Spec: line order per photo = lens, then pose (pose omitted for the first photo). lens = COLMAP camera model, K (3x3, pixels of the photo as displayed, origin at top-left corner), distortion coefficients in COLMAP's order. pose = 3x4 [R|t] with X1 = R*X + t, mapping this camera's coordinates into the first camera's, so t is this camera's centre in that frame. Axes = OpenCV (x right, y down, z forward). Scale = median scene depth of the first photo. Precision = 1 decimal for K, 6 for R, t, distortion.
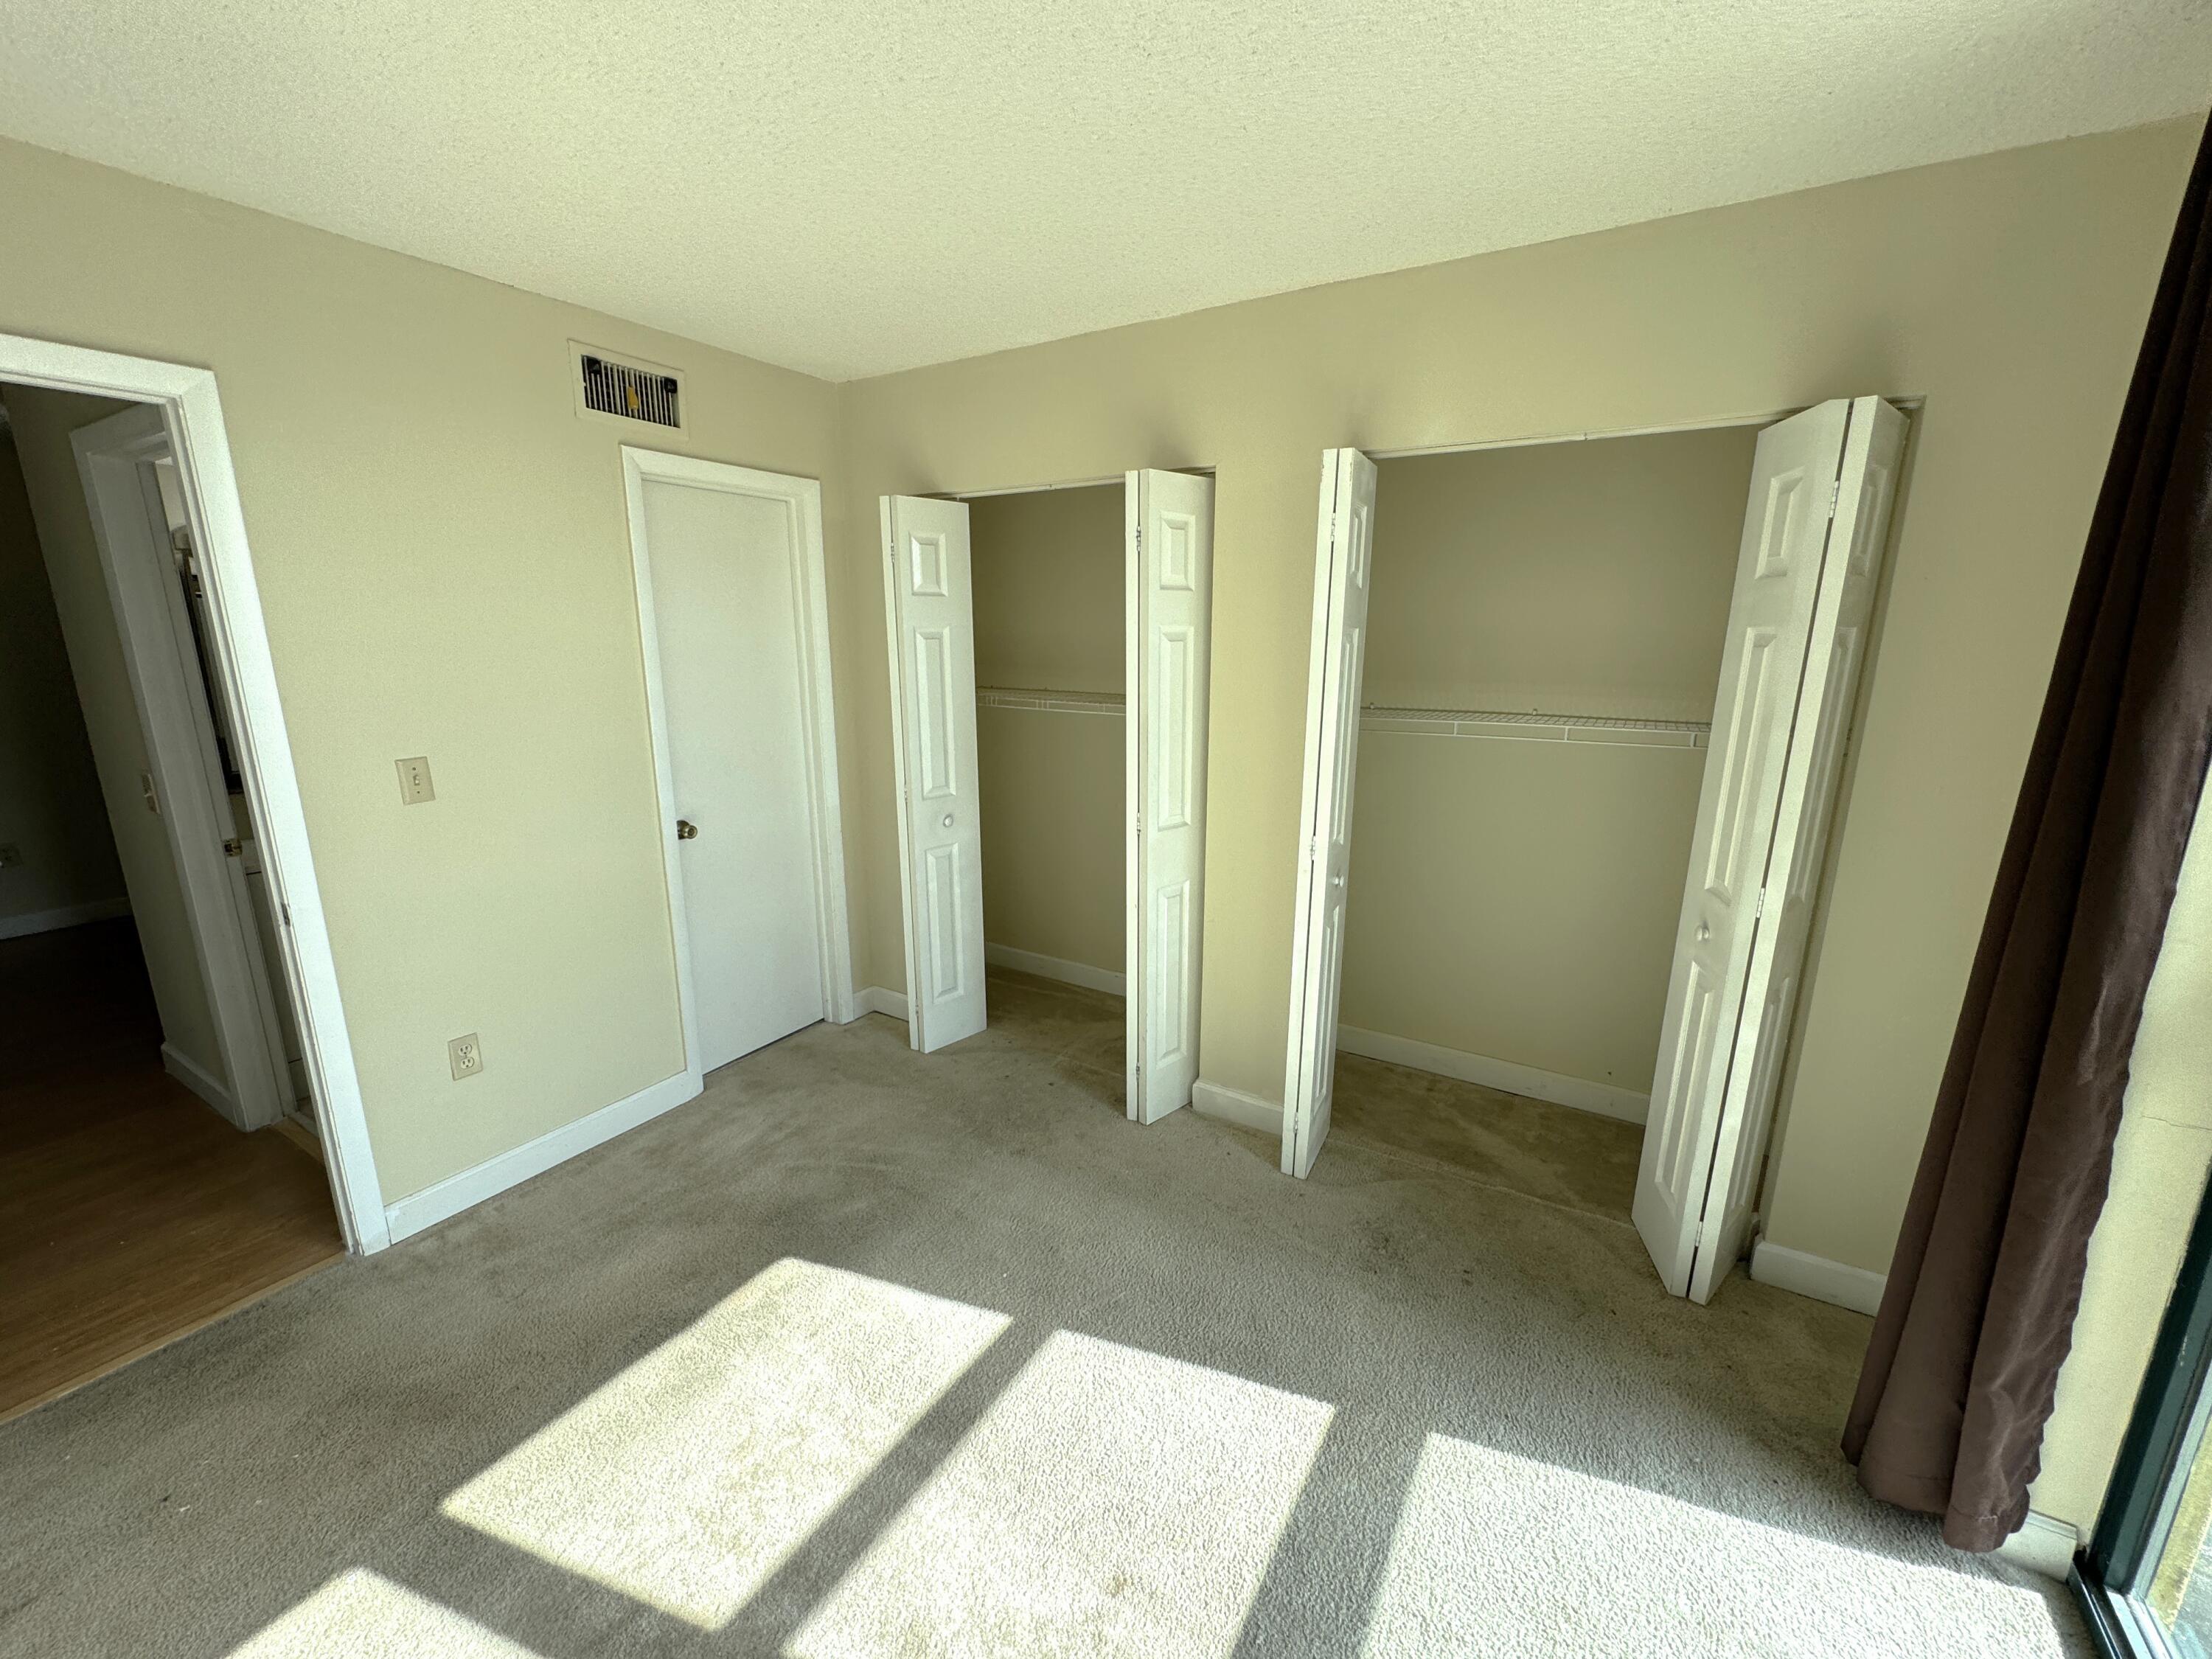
lens RADIAL K [[885.8, 0, 1102.1], [0, 885.8, 829.3], [0, 0, 1]] dist [-0.002710, 0.000451]
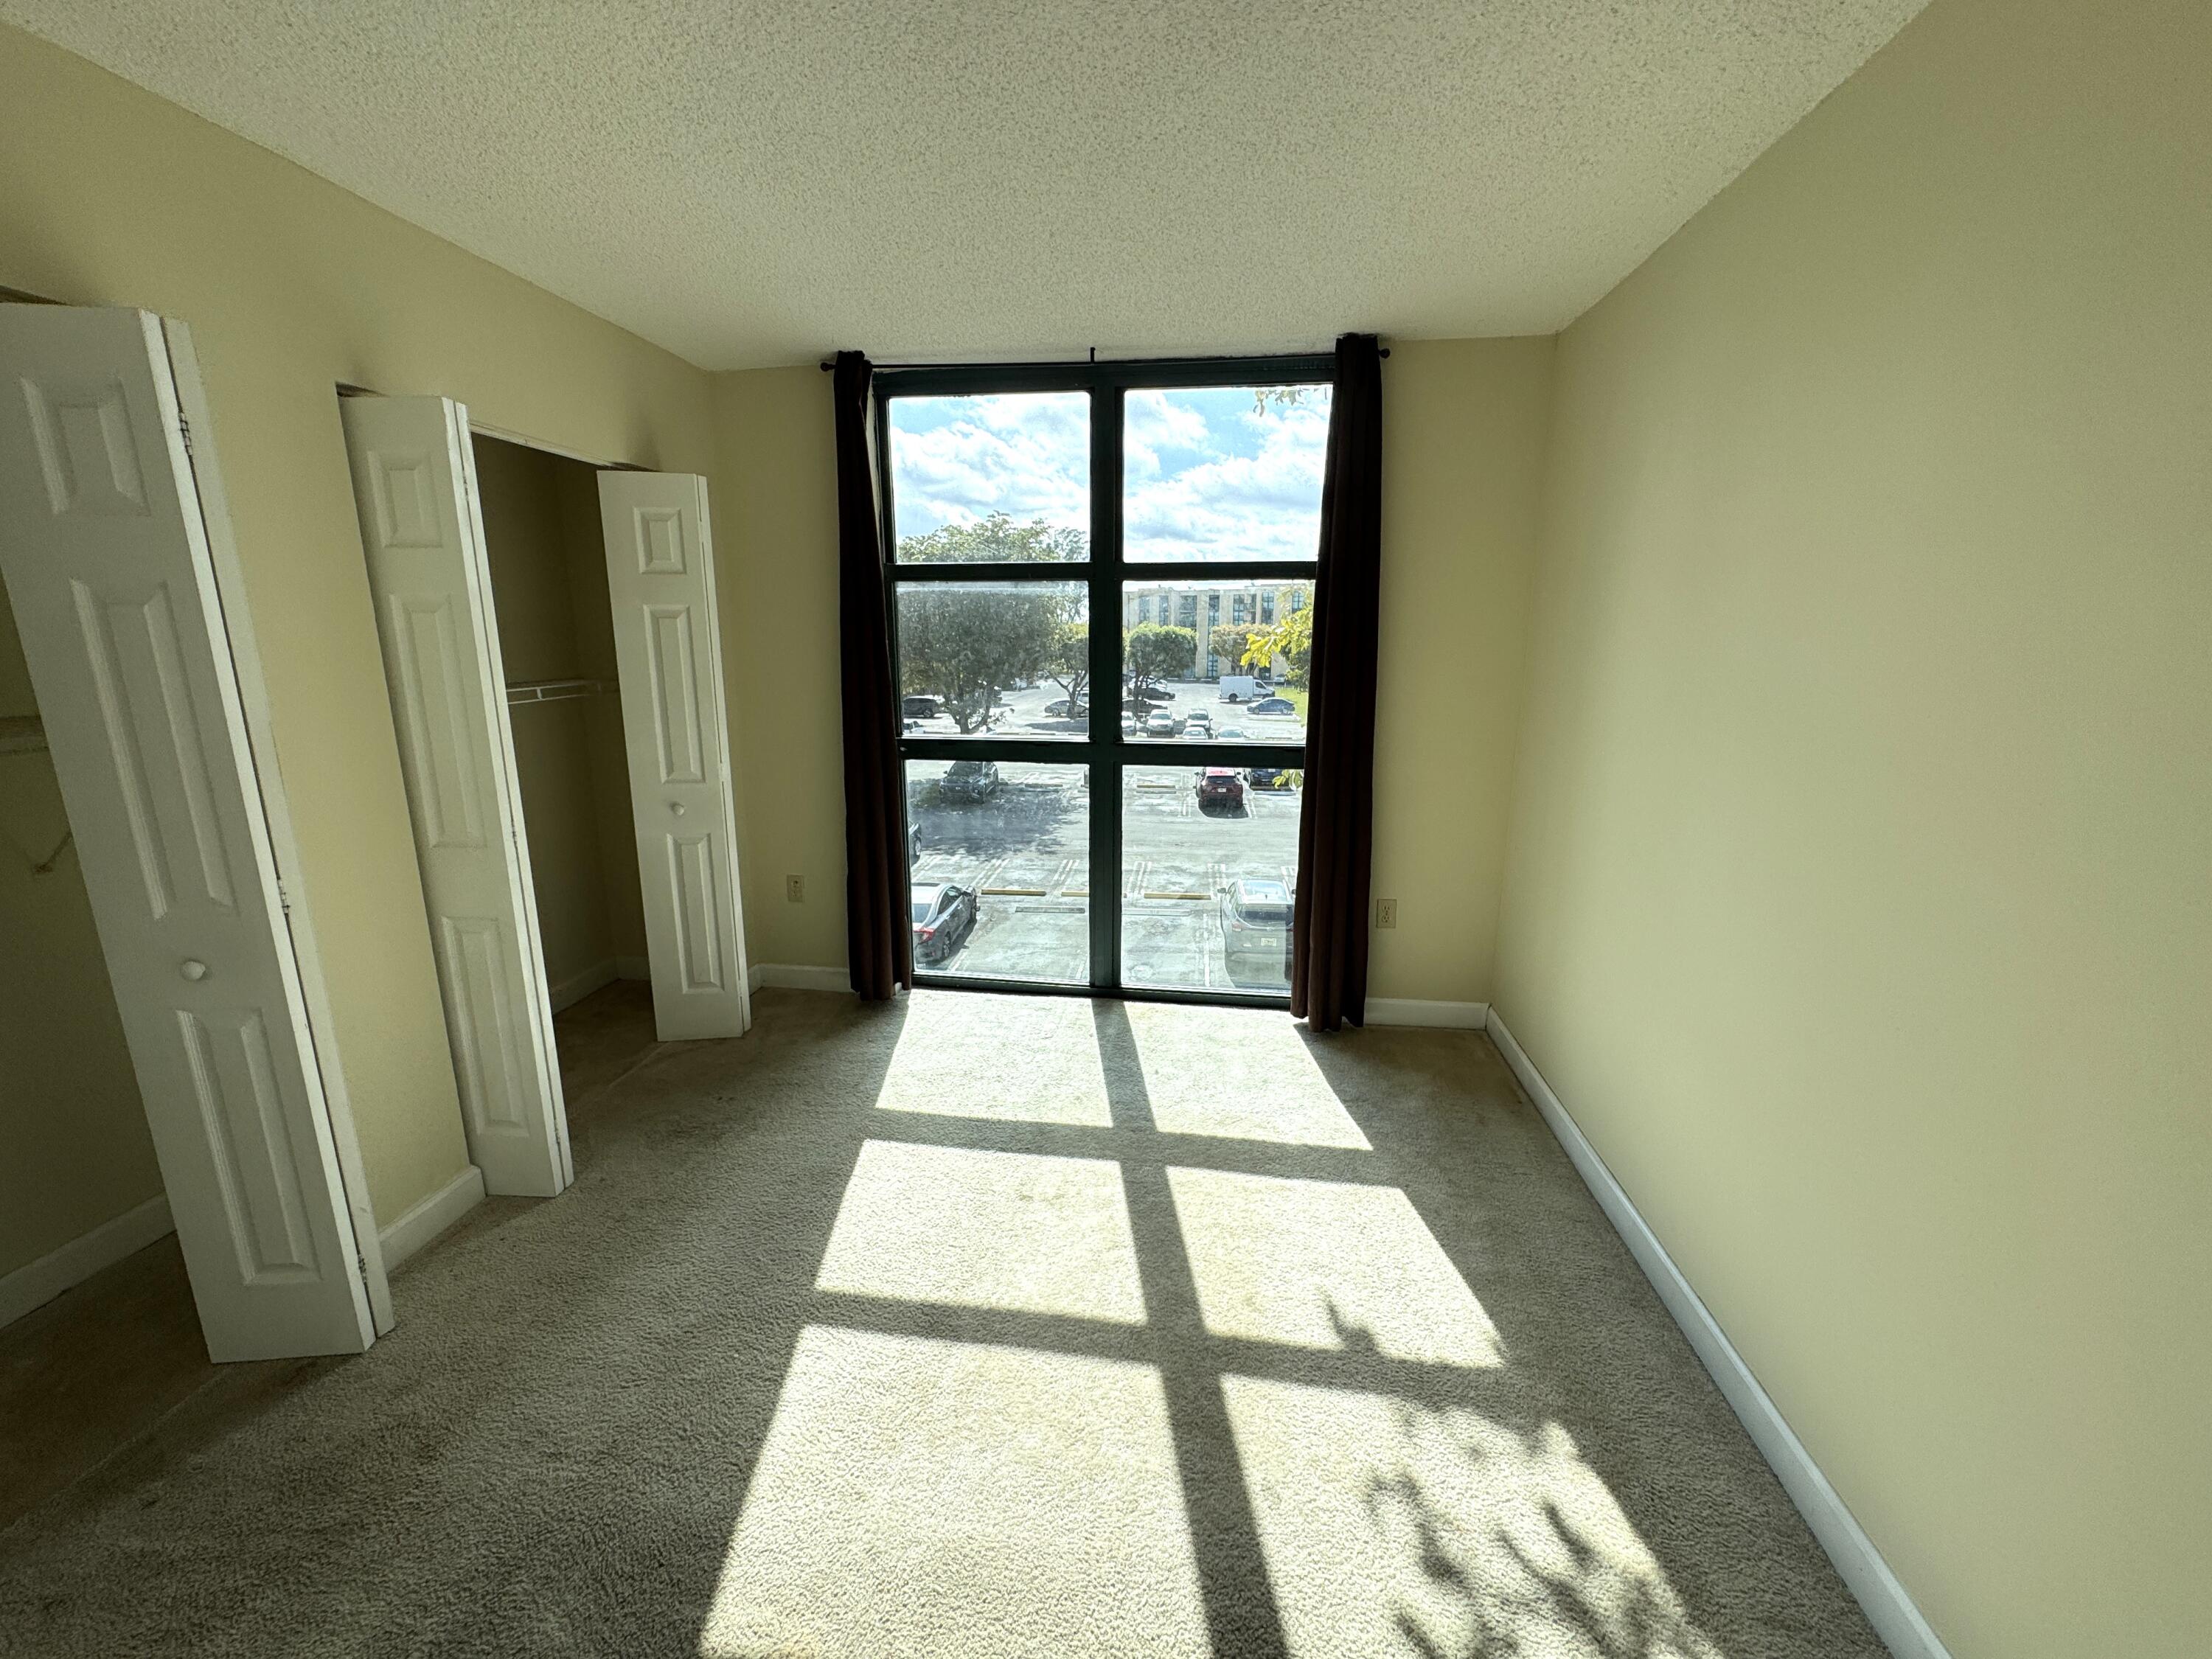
lens RADIAL K [[903.4, 0, 1096.8], [0, 903.4, 833.7], [0, 0, 1]] dist [-0.001261, 0.000530]
pose [[-0.398994, -0.203438, 0.894101, -0.996979], [0.202254, 0.931537, 0.302212, -0.166547], [-0.894370, 0.301416, -0.330532, 0.896848]]
